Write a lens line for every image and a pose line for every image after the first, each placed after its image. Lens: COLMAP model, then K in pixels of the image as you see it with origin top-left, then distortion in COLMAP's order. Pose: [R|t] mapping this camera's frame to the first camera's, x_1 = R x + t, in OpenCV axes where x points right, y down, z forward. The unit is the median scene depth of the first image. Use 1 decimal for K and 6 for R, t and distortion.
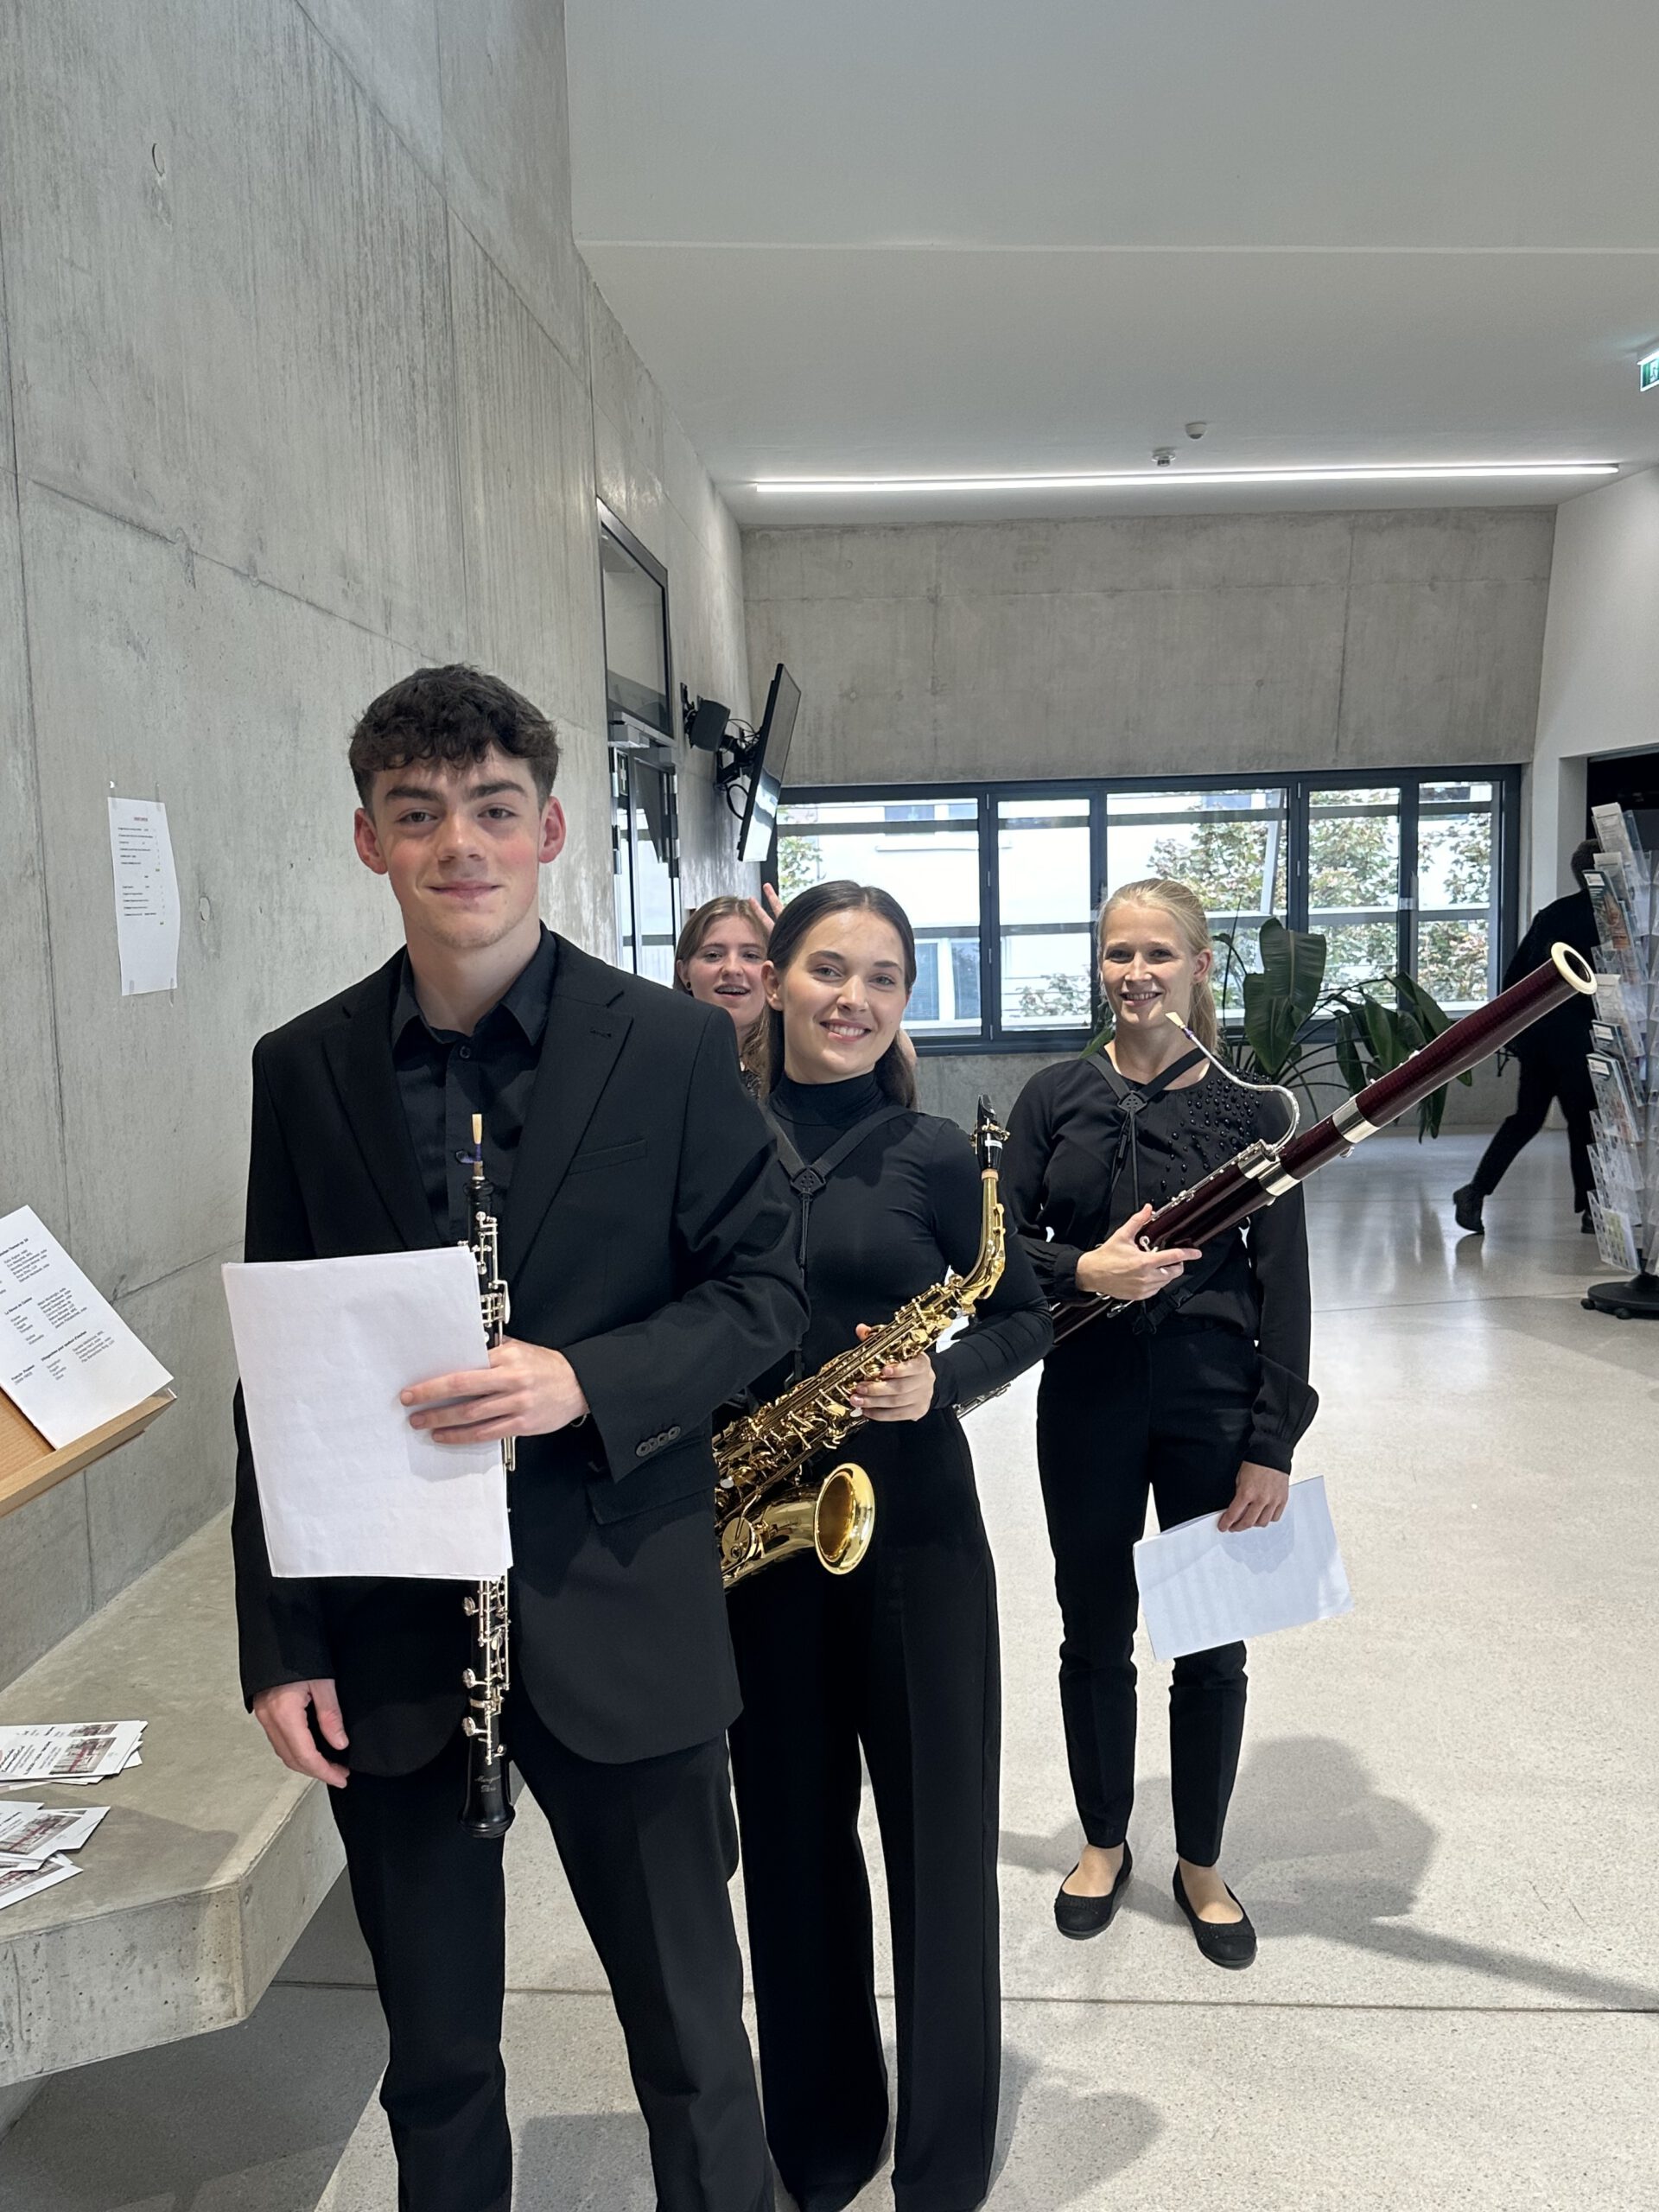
lens RADIAL K [[1994.8, 0, 829.5], [0, 1994.8, 1106.0], [0, 0, 1]] dist [0.098123, -0.128788]
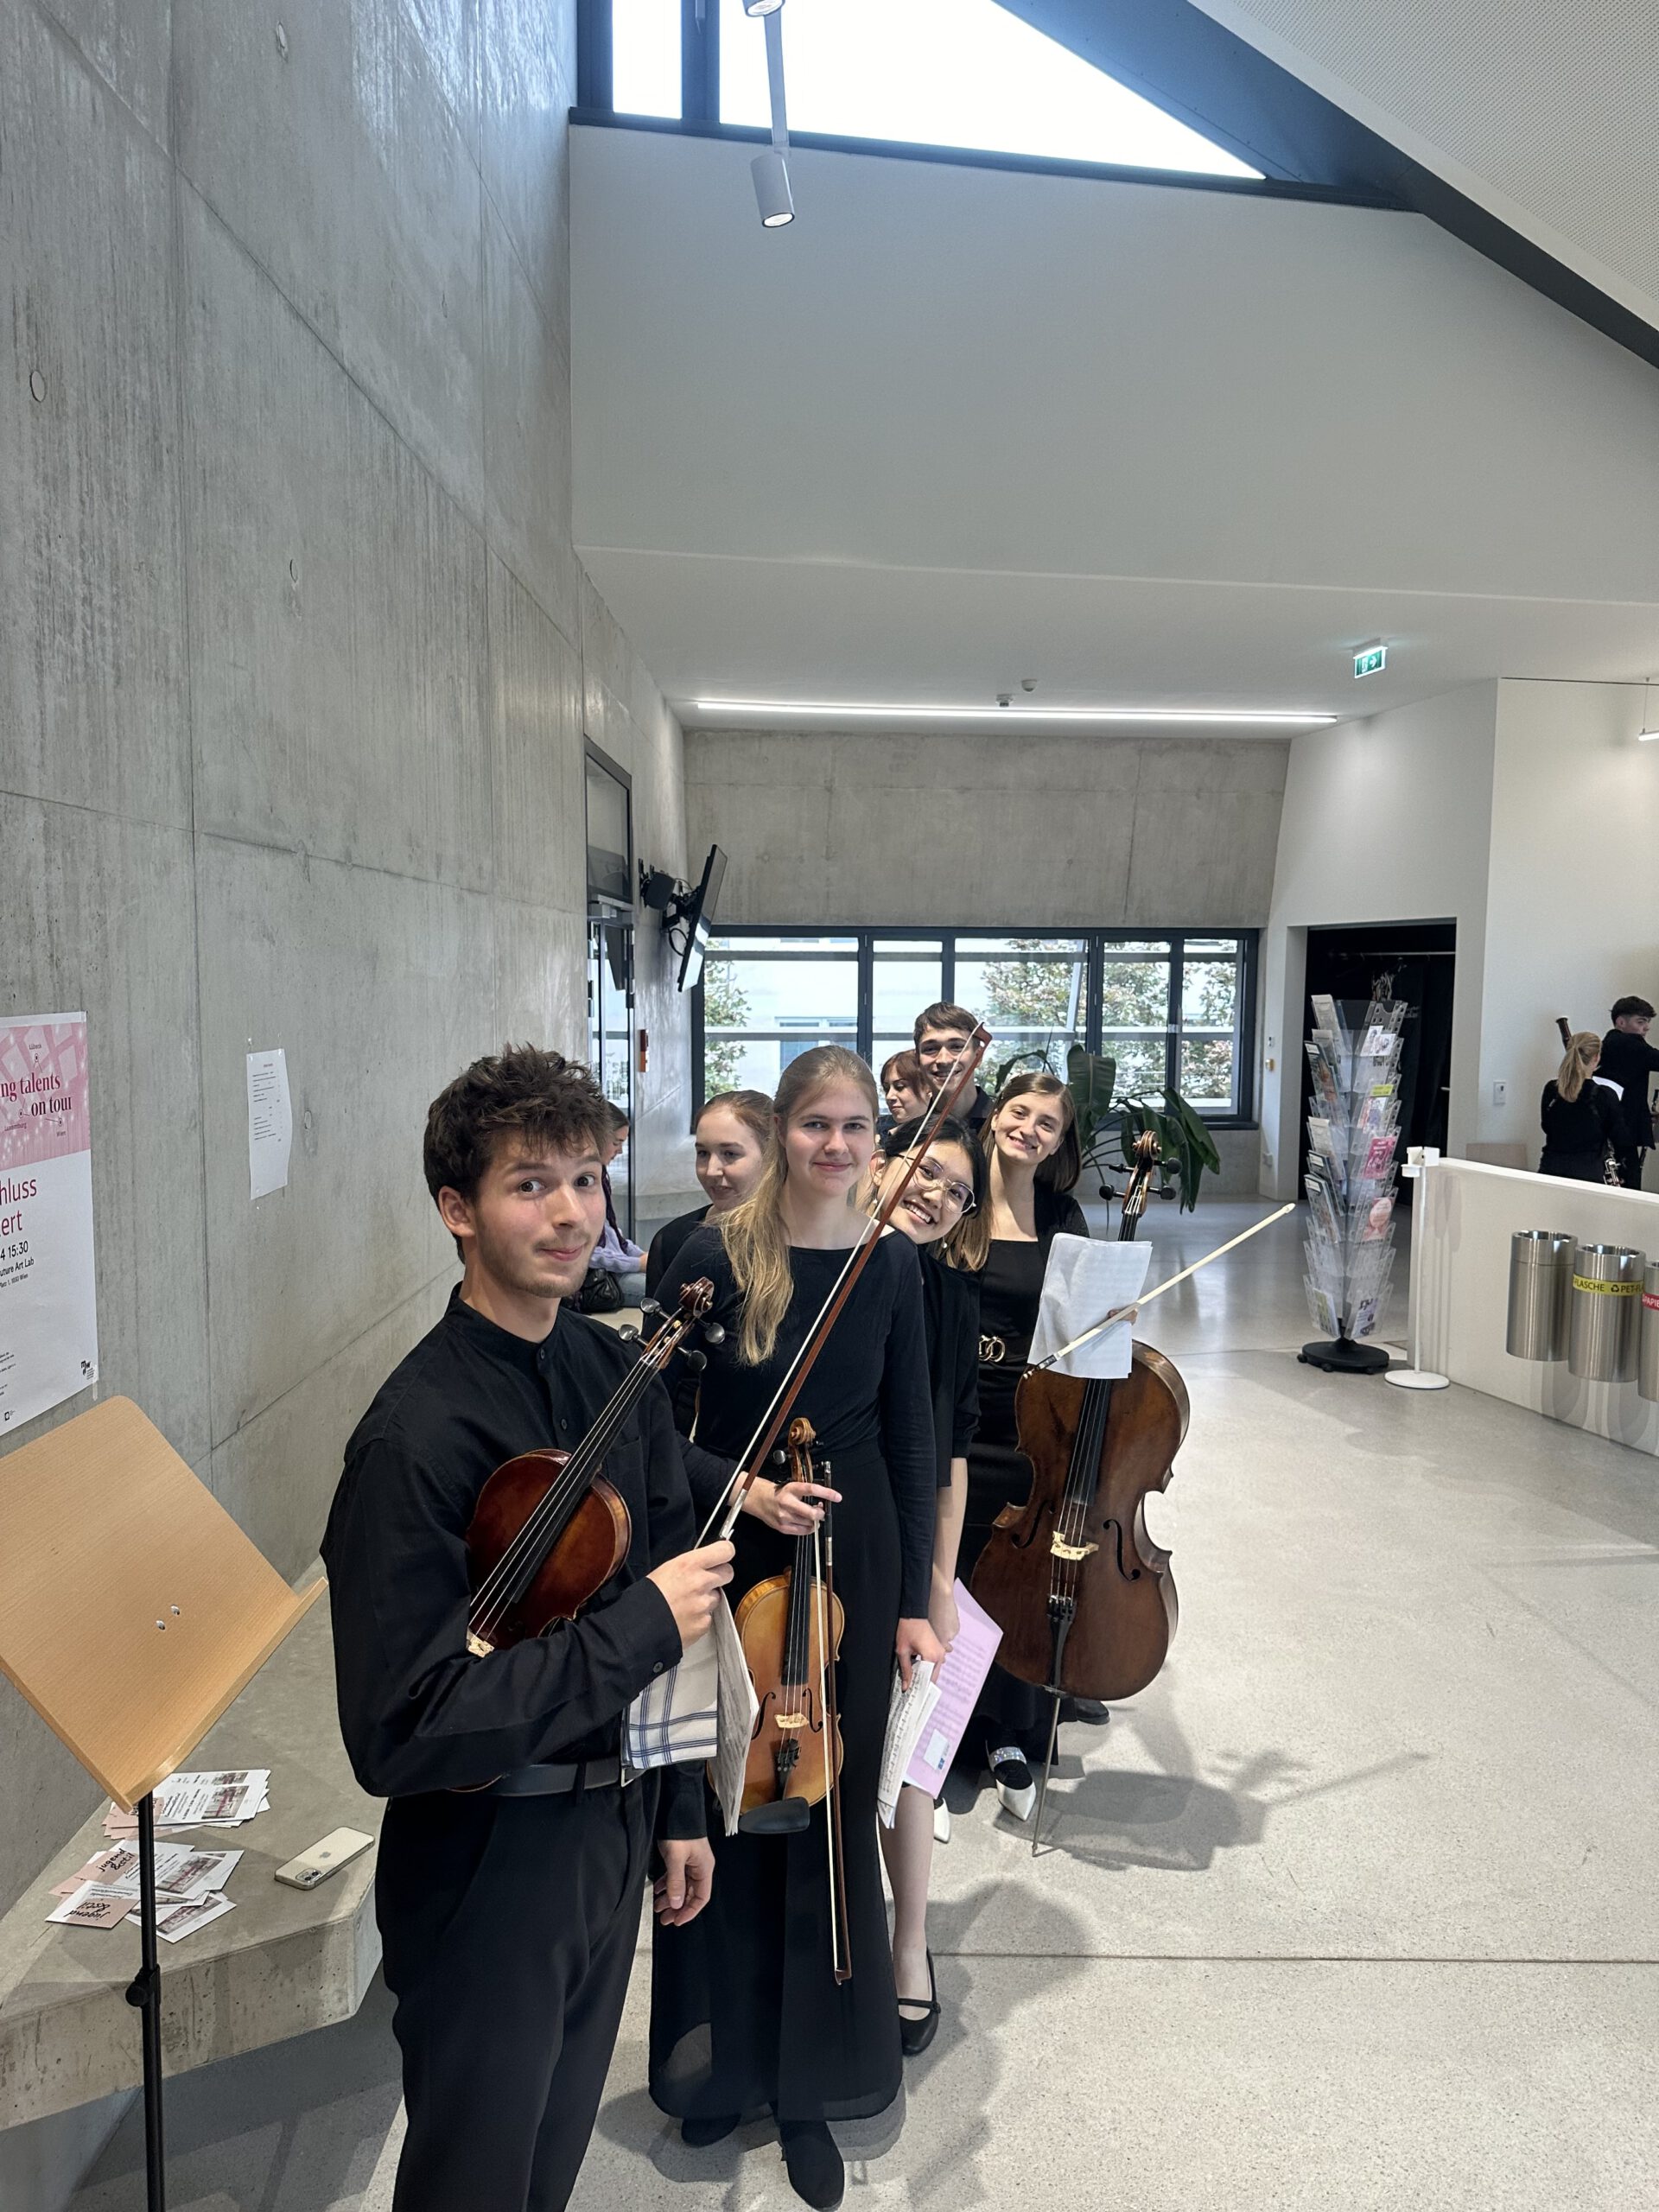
lens RADIAL K [[1540.2, 0, 836.9], [0, 1540.2, 1118.0], [0, 0, 1]] dist [0.066231, -0.083662]
pose [[0.997273, 0.026608, 0.068842, -0.012980], [-0.025719, 0.999574, -0.013770, -0.040021], [-0.069179, 0.011962, 0.997533, -0.023018]]
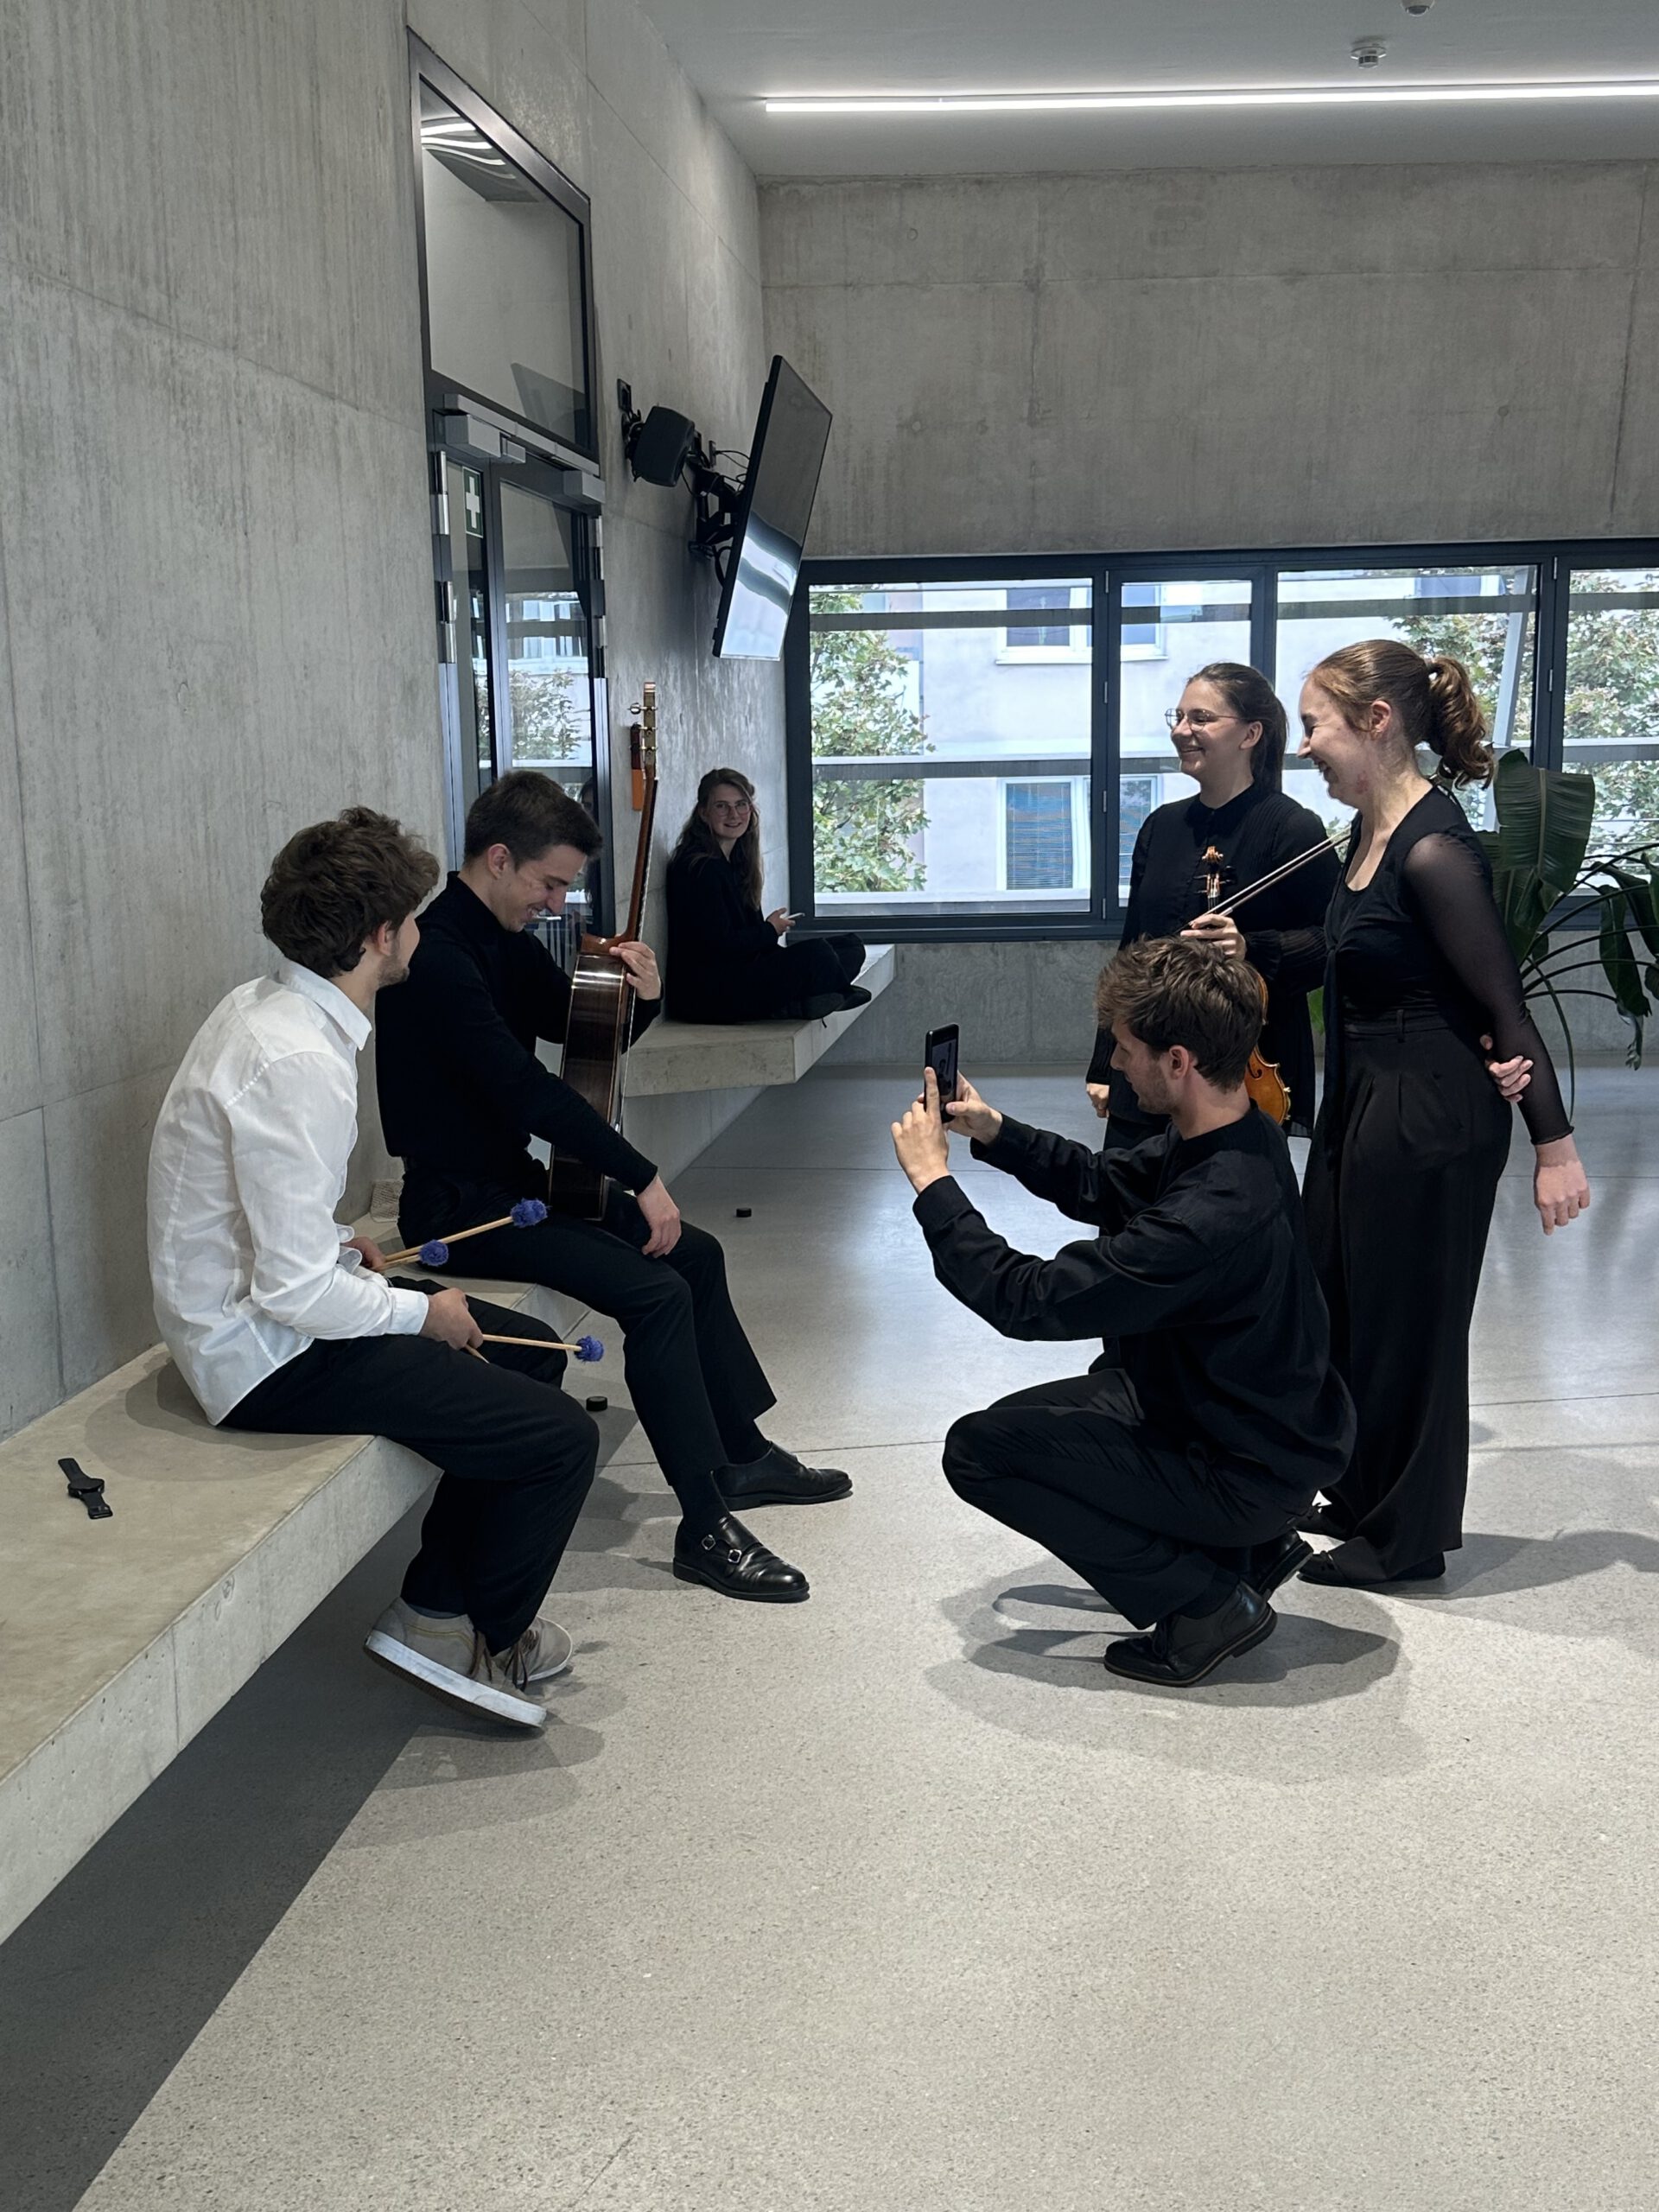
lens RADIAL K [[2379.2, 0, 806.0], [0, 2379.2, 1098.8], [0, 0, 1]] dist [0.156908, -0.450676]
pose [[0.998080, 0.020451, -0.058473, 0.050503], [-0.017429, 0.998509, 0.051731, -0.022201], [0.059443, -0.050612, 0.996948, 0.266685]]
